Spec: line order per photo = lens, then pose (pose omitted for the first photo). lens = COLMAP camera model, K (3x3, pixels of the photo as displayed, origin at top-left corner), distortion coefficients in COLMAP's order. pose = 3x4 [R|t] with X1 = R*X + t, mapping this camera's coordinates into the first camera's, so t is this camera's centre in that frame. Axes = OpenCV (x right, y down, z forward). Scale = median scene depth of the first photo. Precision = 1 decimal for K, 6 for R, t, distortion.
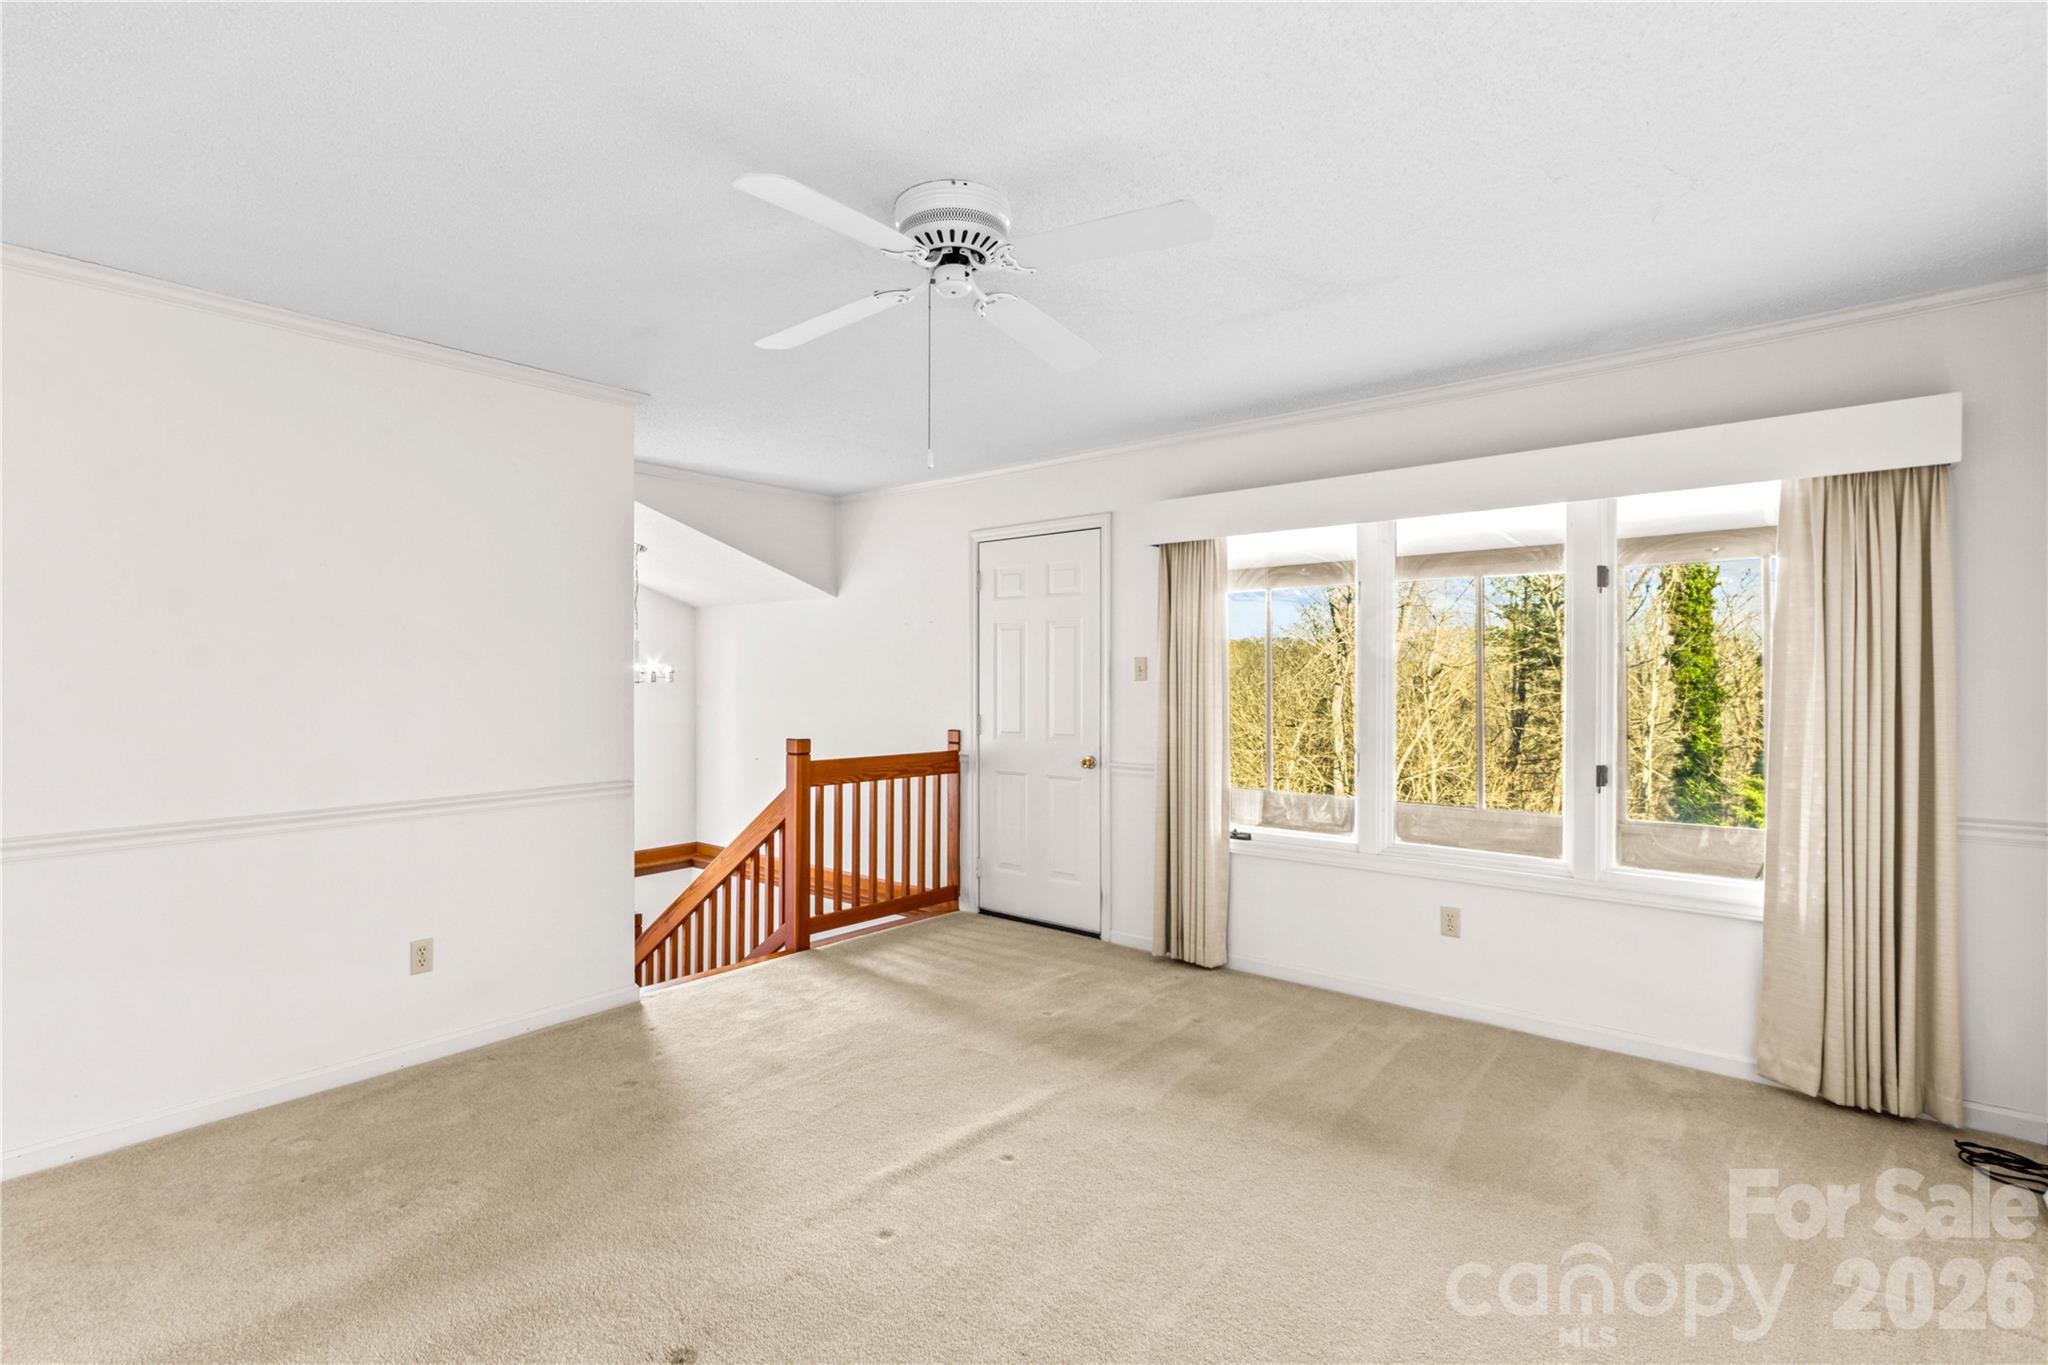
lens RADIAL K [[977.2, 0, 984.1], [0, 977.2, 679.9], [0, 0, 1]] dist [0.015722, -0.002018]
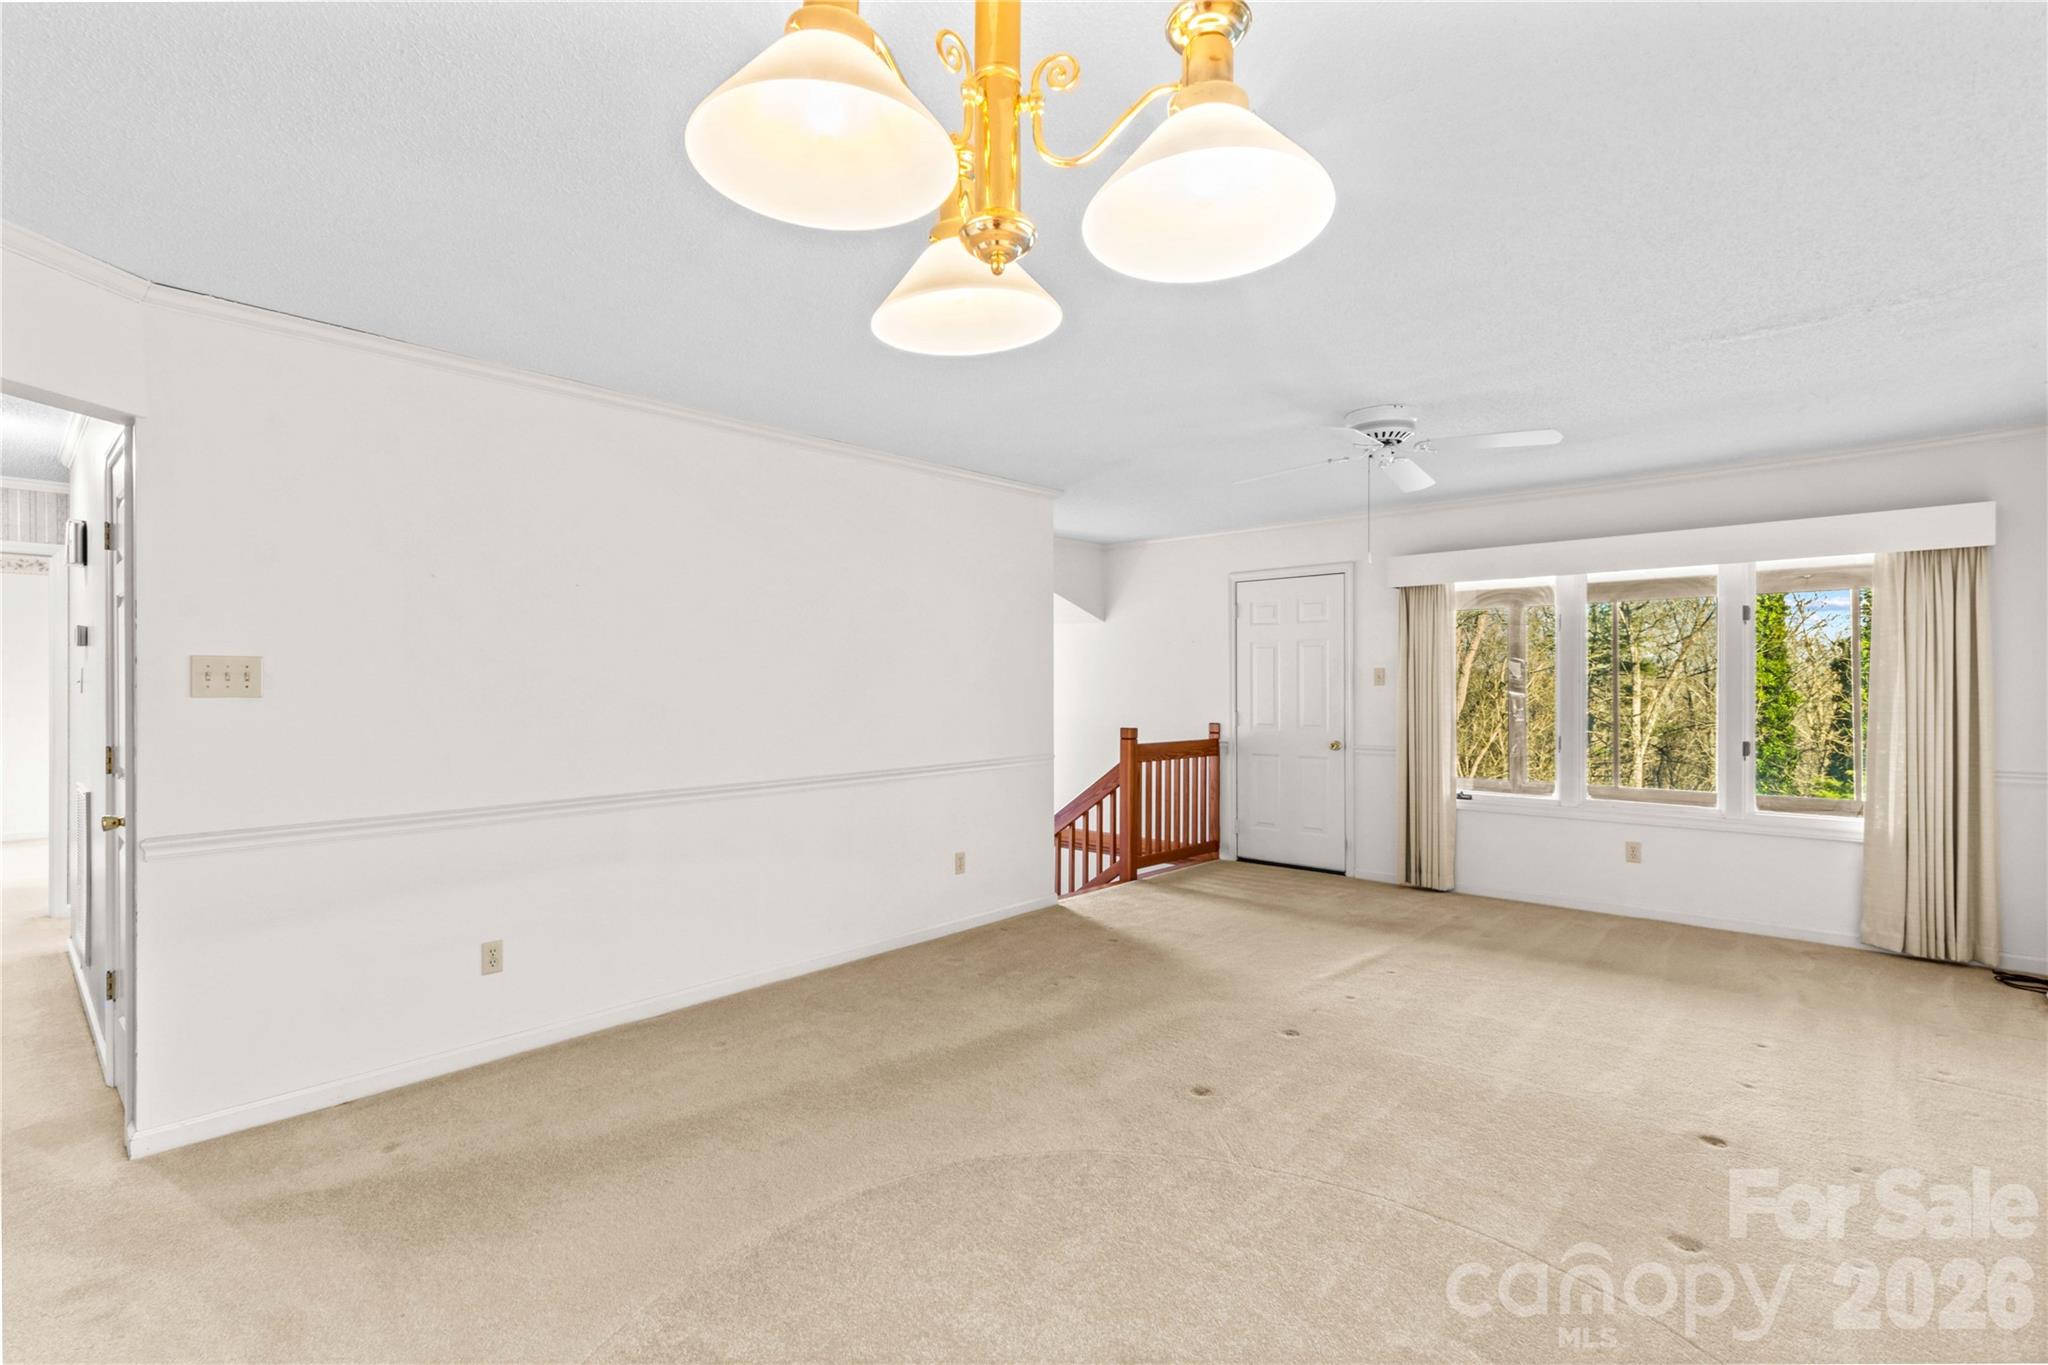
lens RADIAL K [[977.2, 0, 978.0], [0, 977.2, 685.7], [0, 0, 1]] dist [0.015722, -0.002018]
pose [[0.999022, -0.003129, -0.044101, -0.366870], [0.003050, 0.999994, -0.001859, 0.002349], [0.044107, 0.001723, 0.999025, -0.421913]]
